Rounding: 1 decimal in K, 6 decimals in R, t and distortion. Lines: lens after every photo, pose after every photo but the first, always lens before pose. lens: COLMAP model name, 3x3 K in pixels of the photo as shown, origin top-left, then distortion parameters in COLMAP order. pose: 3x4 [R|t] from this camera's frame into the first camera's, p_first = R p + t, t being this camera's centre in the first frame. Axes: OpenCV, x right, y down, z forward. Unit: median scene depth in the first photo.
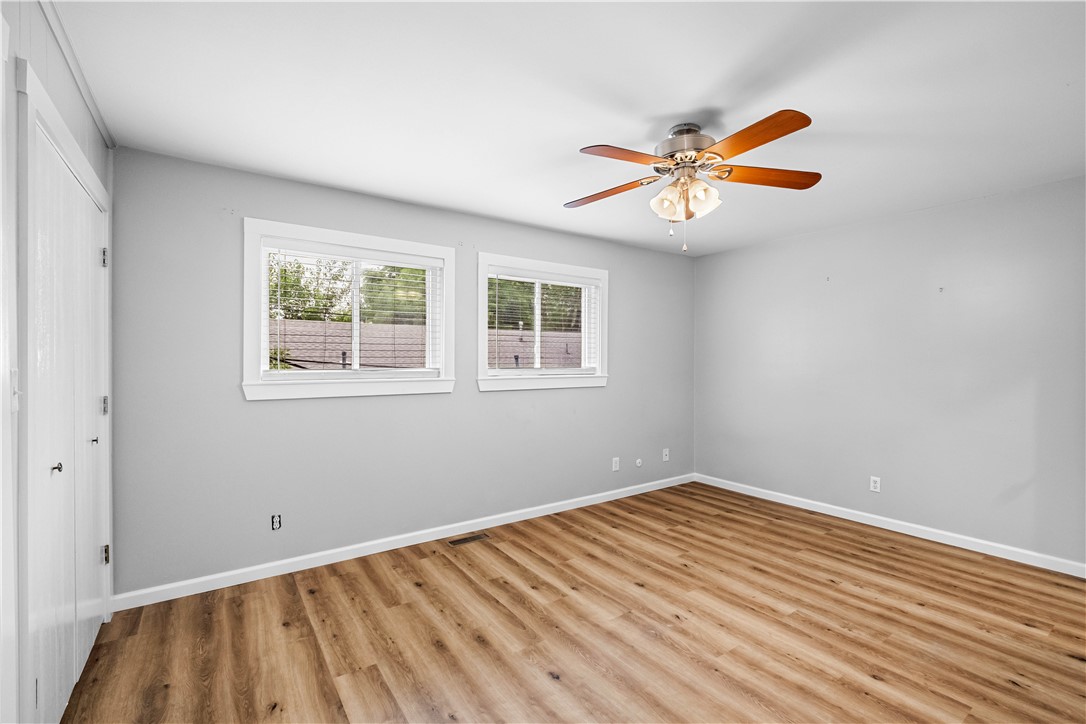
lens RADIAL K [[478.5, 0, 538.8], [0, 478.5, 364.5], [0, 0, 1]] dist [-0.002006, -0.000615]
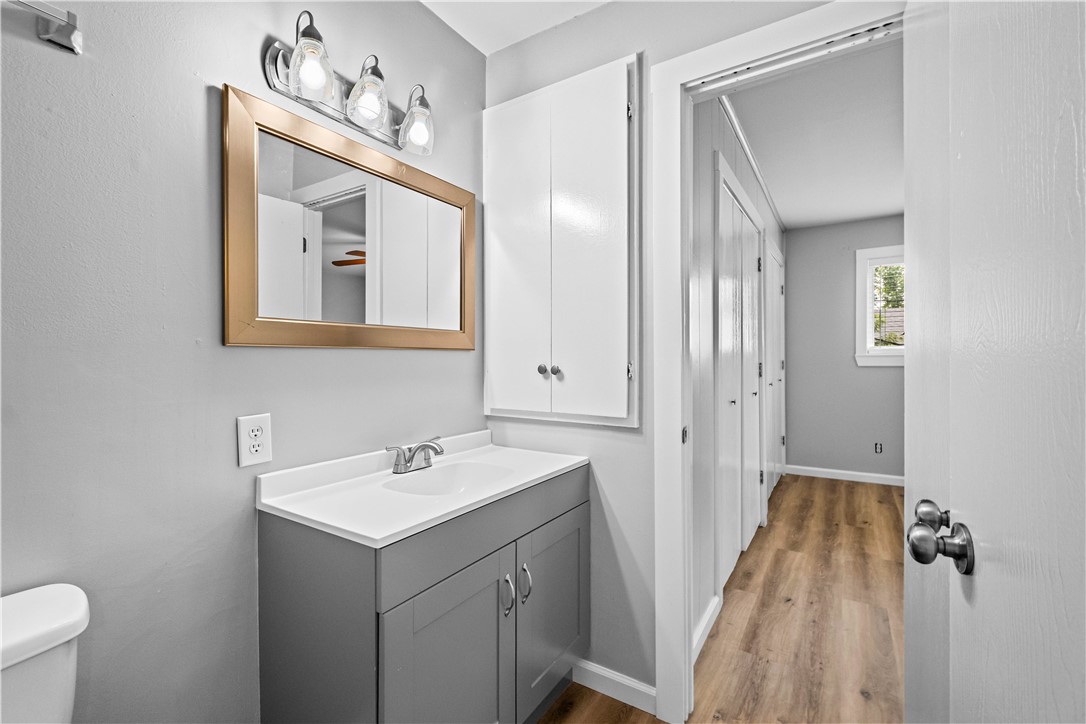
lens RADIAL K [[471.6, 0, 535.1], [0, 471.6, 357.5], [0, 0, 1]] dist [0.000114, -0.000339]
pose [[0.377753, -0.001688, -0.925905, 0.506294], [0.001912, 0.999998, -0.001043, 0.055545], [0.925904, -0.001376, 0.377756, -0.679426]]
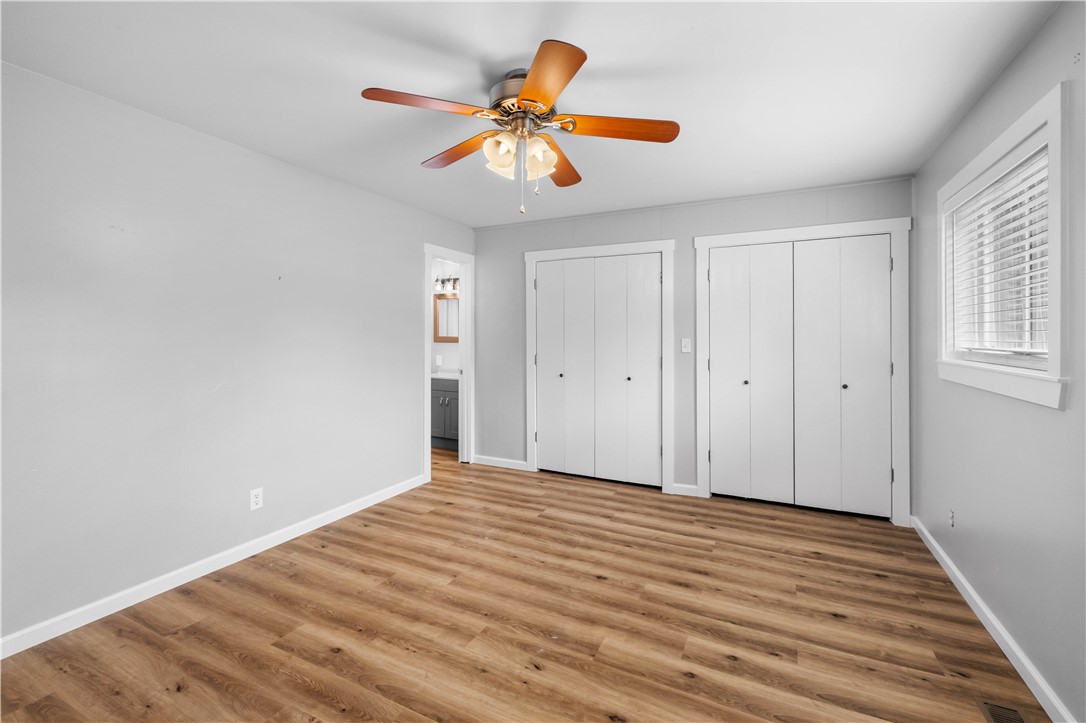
lens RADIAL K [[471.6, 0, 535.1], [0, 471.6, 357.0], [0, 0, 1]] dist [0.000114, -0.000339]
pose [[-0.878979, 0.019369, -0.476466, 0.664121], [-0.007053, 0.998537, 0.053604, -0.013485], [0.476807, 0.050477, -0.877557, 1.686987]]
